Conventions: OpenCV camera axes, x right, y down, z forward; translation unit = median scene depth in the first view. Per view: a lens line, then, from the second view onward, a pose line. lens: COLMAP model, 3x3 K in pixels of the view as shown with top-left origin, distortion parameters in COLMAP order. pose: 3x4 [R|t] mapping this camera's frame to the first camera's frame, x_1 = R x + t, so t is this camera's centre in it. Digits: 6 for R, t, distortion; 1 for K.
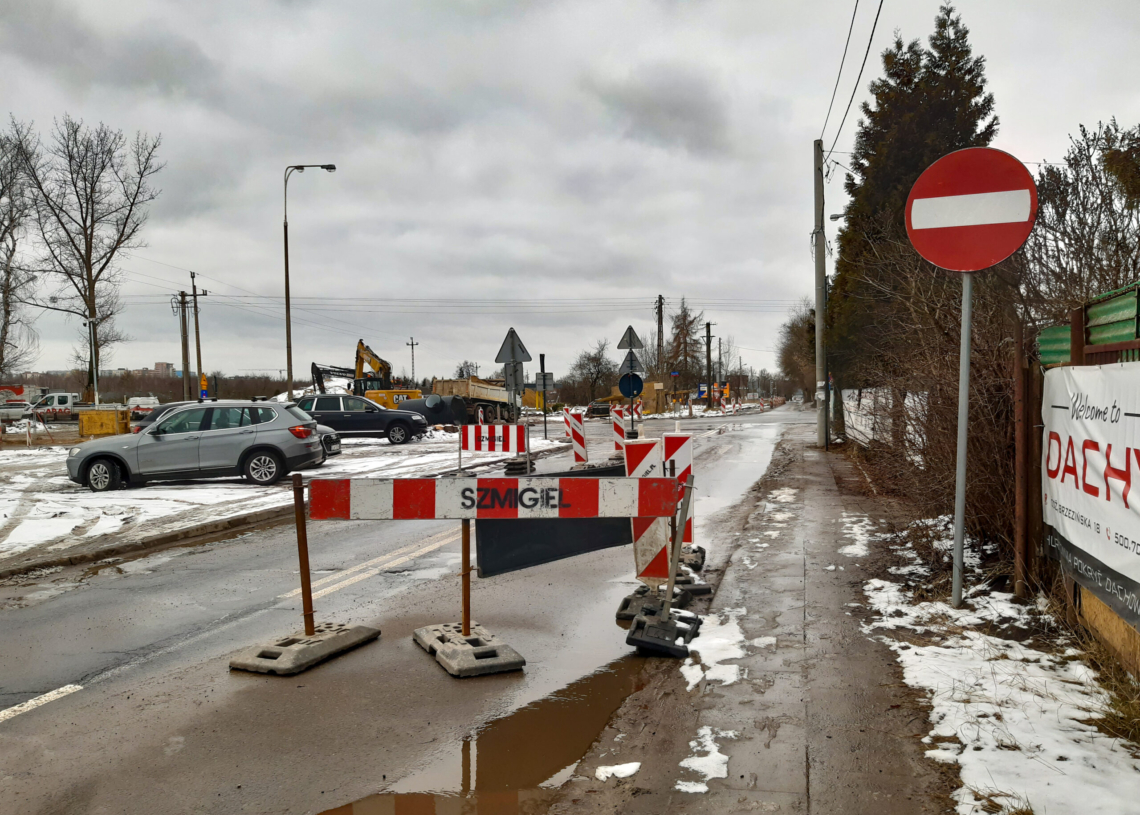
lens RADIAL K [[873.7, 0, 570.5], [0, 873.7, 408.5], [0, 0, 1]] dist [0.057408, -0.098713]
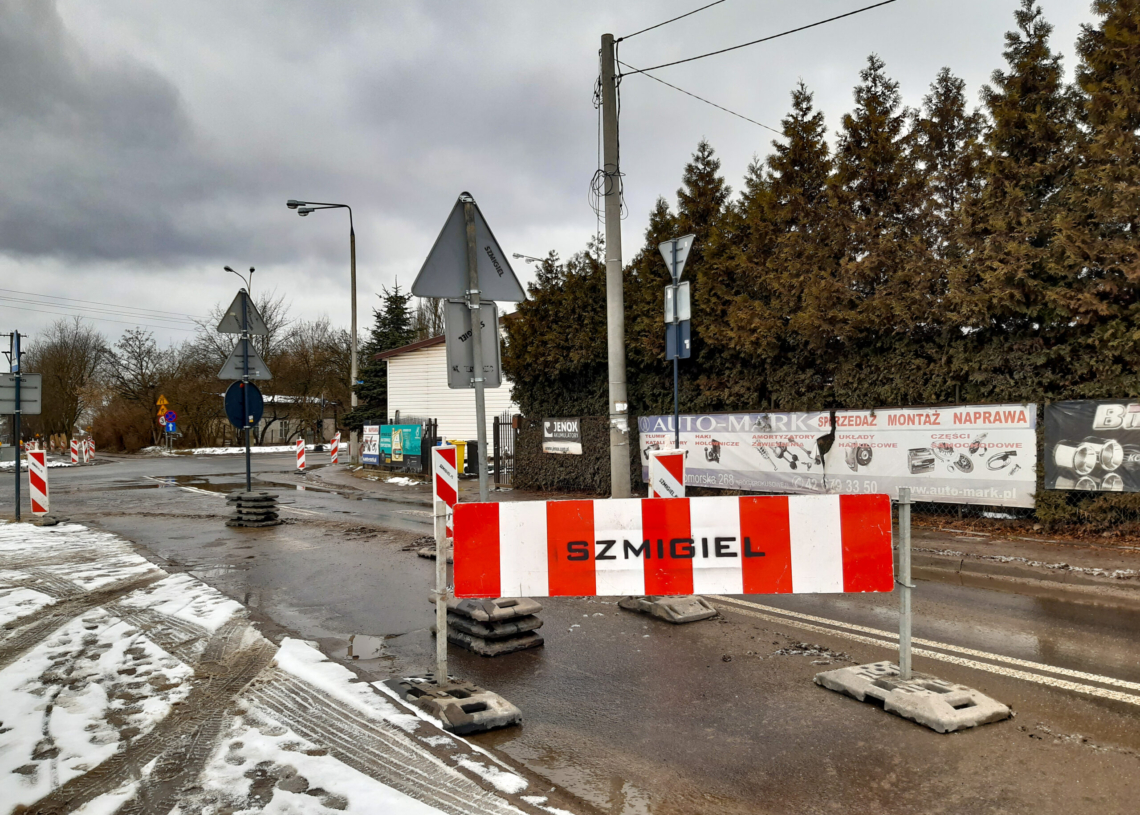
lens RADIAL K [[873.7, 0, 577.5], [0, 873.7, 413.2], [0, 0, 1]] dist [0.057408, -0.098713]
pose [[0.660147, 0.020482, 0.750857, -0.221664], [0.015359, 0.999051, -0.040756, 0.002554], [-0.750979, 0.038438, 0.659206, 0.597651]]
